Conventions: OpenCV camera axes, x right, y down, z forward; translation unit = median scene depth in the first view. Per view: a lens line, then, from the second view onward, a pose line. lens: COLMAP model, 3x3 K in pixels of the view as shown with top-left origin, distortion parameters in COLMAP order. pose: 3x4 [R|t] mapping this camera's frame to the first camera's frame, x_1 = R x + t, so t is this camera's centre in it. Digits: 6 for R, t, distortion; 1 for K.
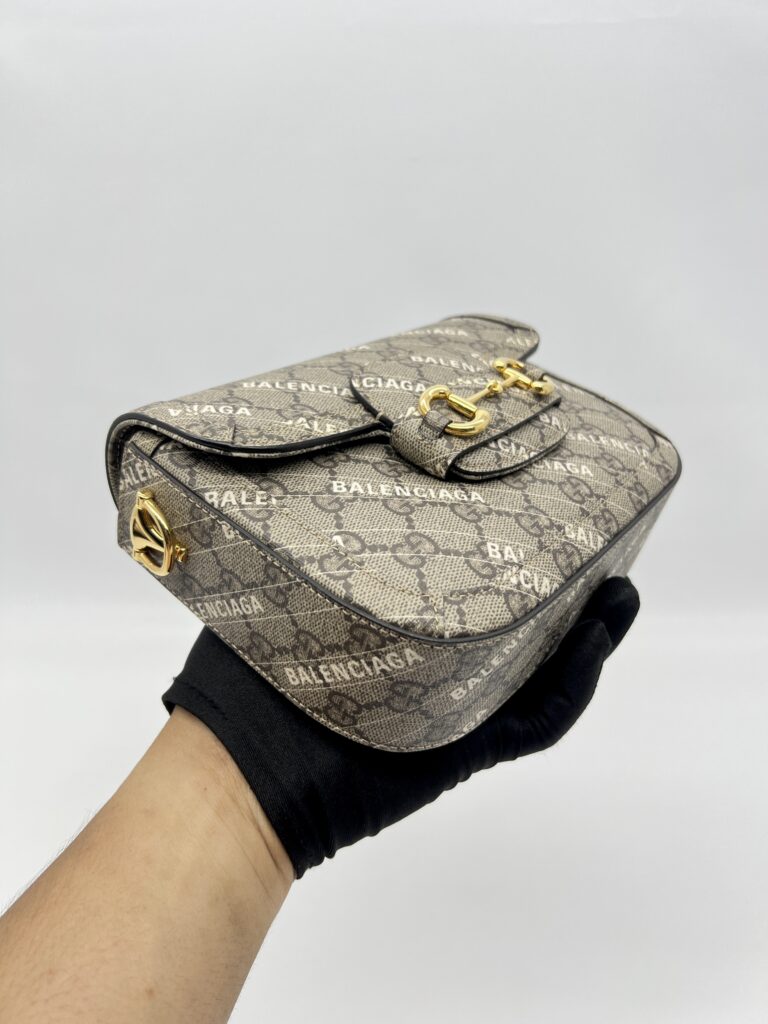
lens RADIAL K [[783.1, 0, 384.0], [0, 783.1, 512.0], [0, 0, 1]] dist [0.105403, -0.002796]
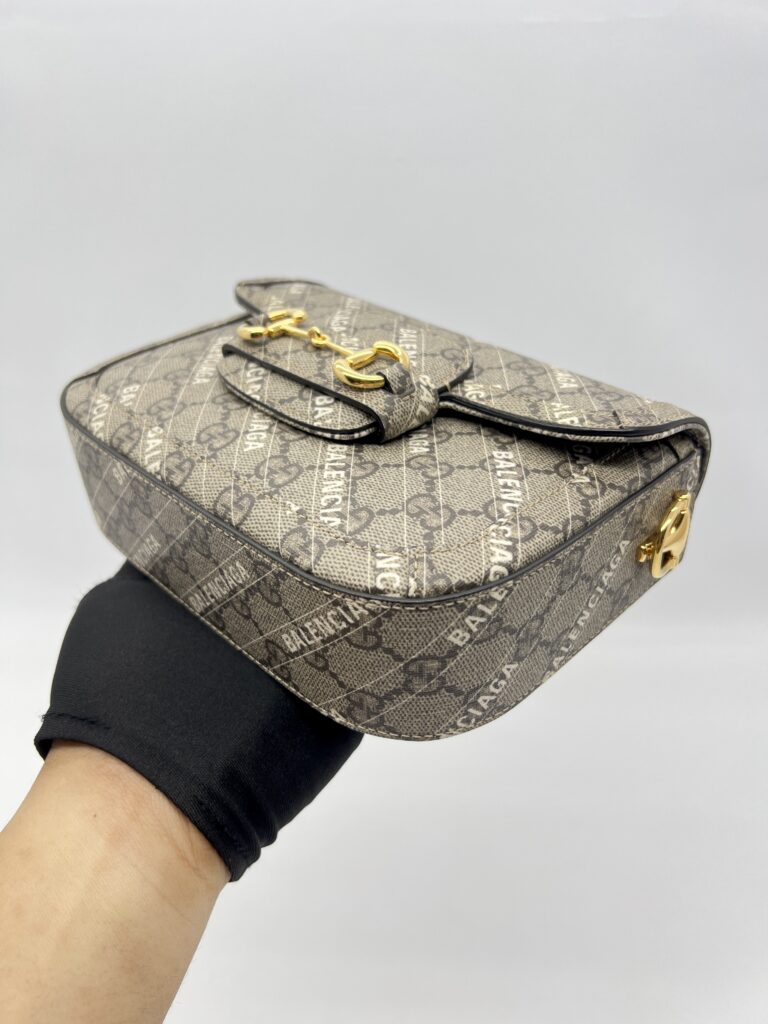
lens RADIAL K [[783.1, 0, 384.0], [0, 783.1, 512.0], [0, 0, 1]] dist [0.105403, -0.002796]
pose [[-0.122278, 0.366906, -0.922187, 1.116752], [-0.582865, 0.725505, 0.365939, -0.417597], [0.803316, 0.582256, 0.125144, 1.143003]]
